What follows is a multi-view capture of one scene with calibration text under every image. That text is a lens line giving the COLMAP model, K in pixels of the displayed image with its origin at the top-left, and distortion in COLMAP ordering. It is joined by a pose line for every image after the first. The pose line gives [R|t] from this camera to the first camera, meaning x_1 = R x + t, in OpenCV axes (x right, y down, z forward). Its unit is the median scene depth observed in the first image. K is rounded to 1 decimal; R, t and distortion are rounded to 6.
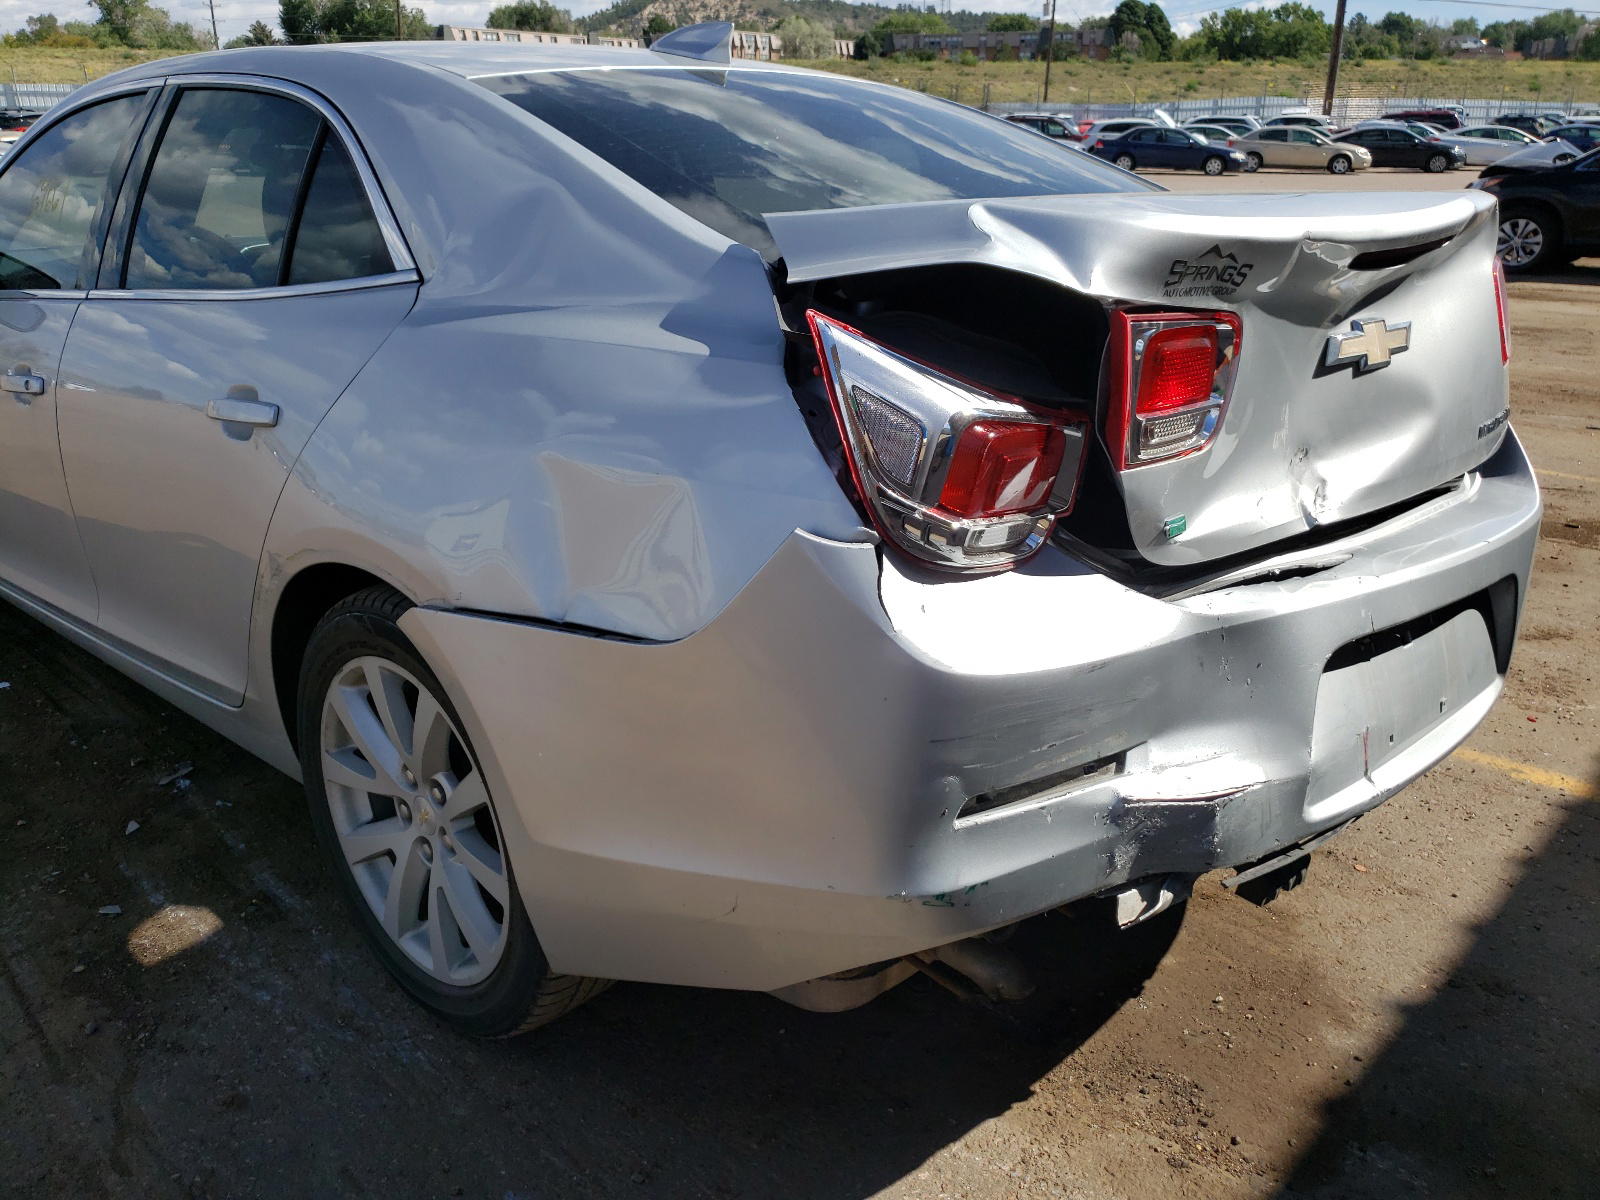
lens RADIAL K [[1355.4, 0, 800.0], [0, 1355.4, 600.0], [0, 0, 1]] dist [0.007248, 0.014596]
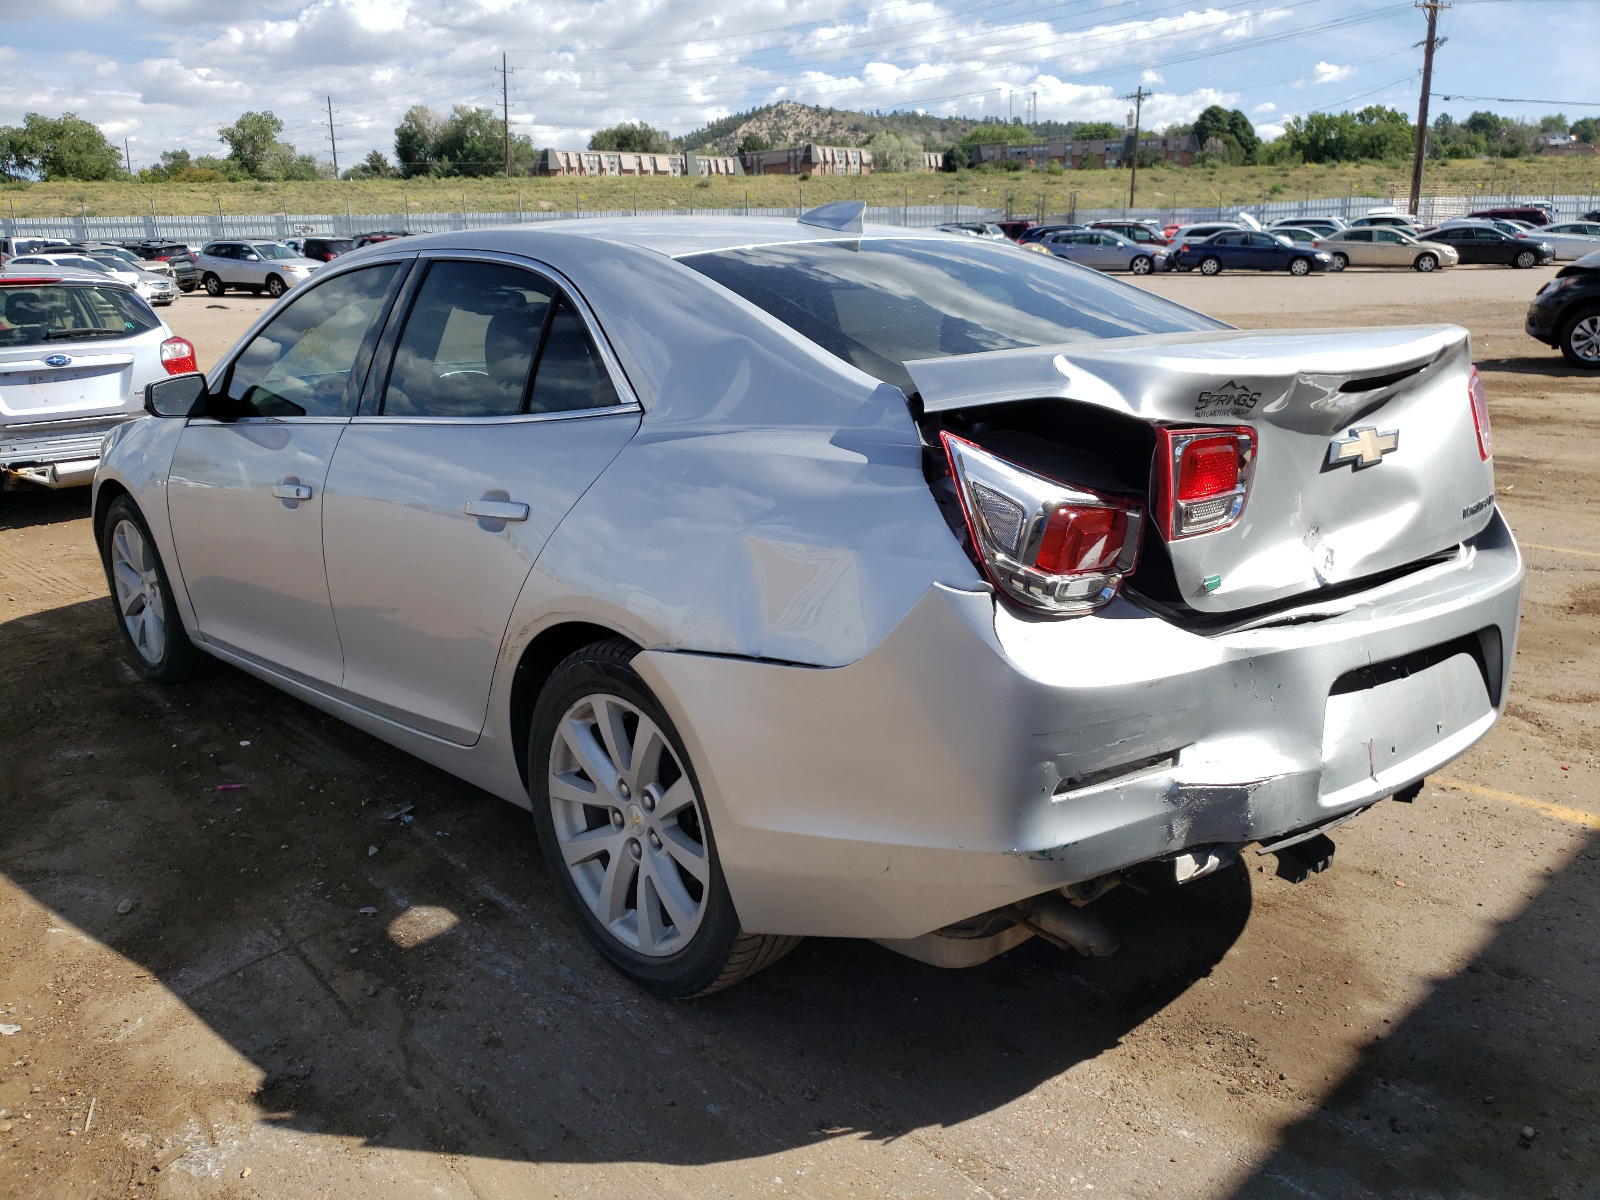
lens RADIAL K [[1481.9, 0, 800.0], [0, 1481.9, 600.0], [0, 0, 1]] dist [-0.001692, 0.005734]
pose [[0.998514, -0.009044, -0.053744, -0.040441], [0.004678, 0.996717, -0.080826, 0.059481], [0.054299, 0.080454, 0.995278, -0.363853]]
